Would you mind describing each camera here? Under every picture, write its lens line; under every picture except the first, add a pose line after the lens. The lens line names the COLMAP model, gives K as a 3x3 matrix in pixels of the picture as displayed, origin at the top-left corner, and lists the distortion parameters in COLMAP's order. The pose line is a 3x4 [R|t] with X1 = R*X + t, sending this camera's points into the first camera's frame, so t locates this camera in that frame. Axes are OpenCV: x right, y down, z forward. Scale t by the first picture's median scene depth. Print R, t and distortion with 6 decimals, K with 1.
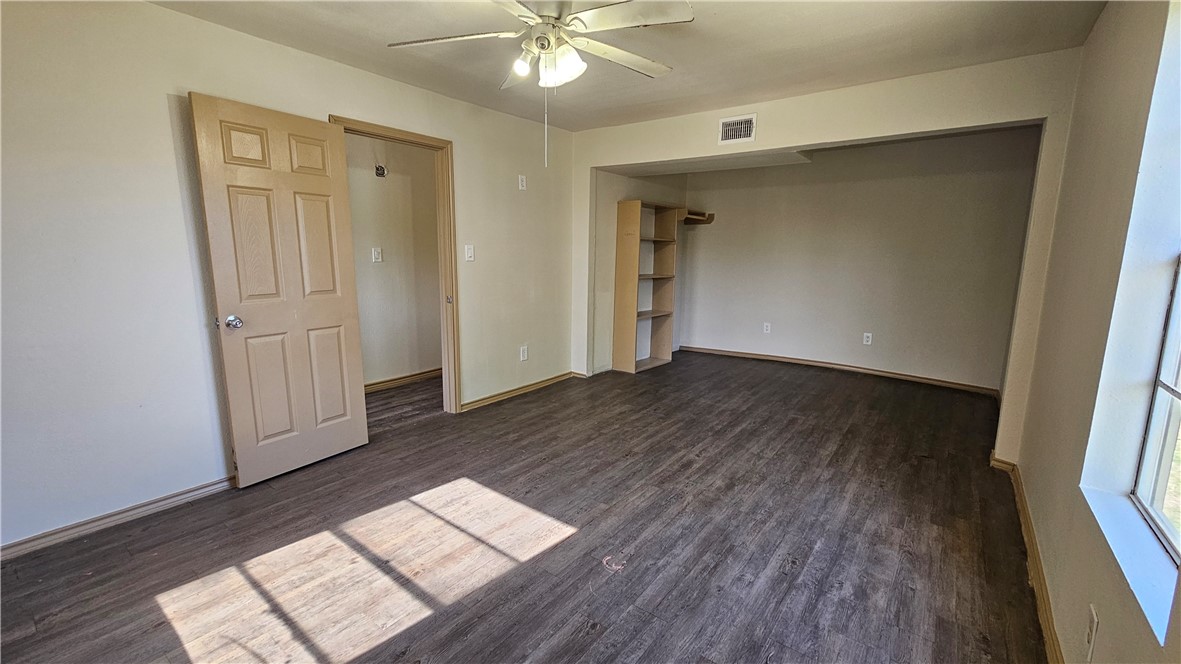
lens RADIAL K [[482.2, 0, 594.5], [0, 482.2, 333.4], [0, 0, 1]] dist [0.000568, -0.000583]
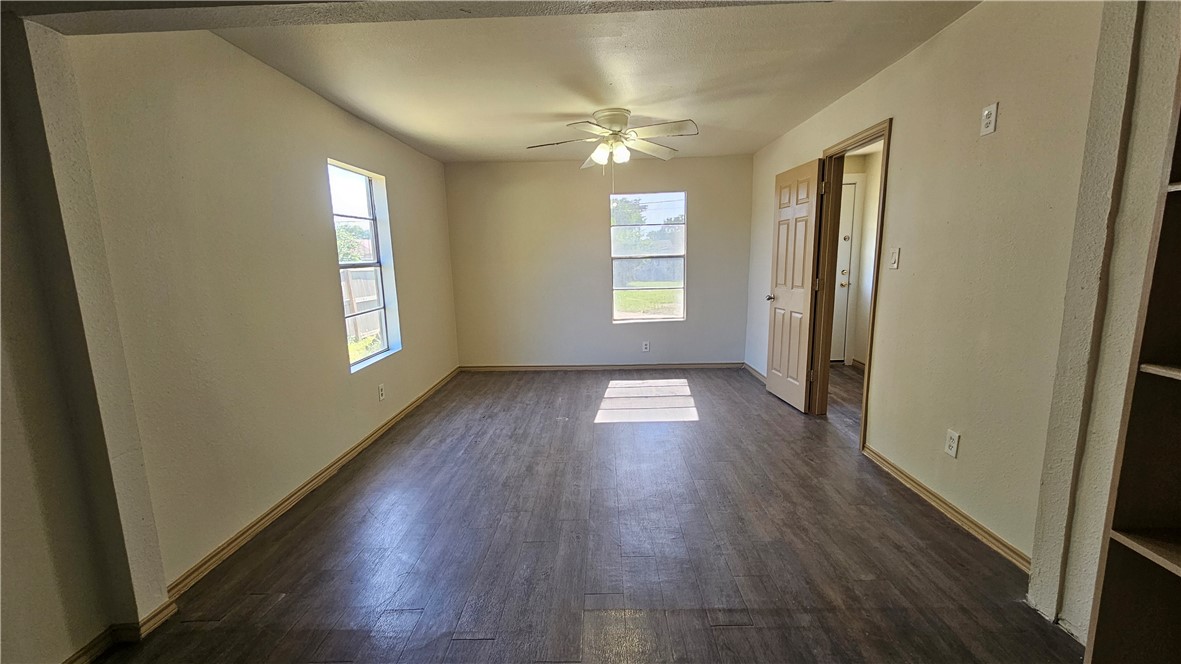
lens RADIAL K [[482.2, 0, 590.2], [0, 482.2, 334.4], [0, 0, 1]] dist [0.000568, -0.000583]
pose [[-0.811782, 0.101559, -0.575062, 0.950252], [-0.080088, 0.956093, 0.281907, -0.383904], [0.578443, 0.274902, -0.768006, 2.256720]]
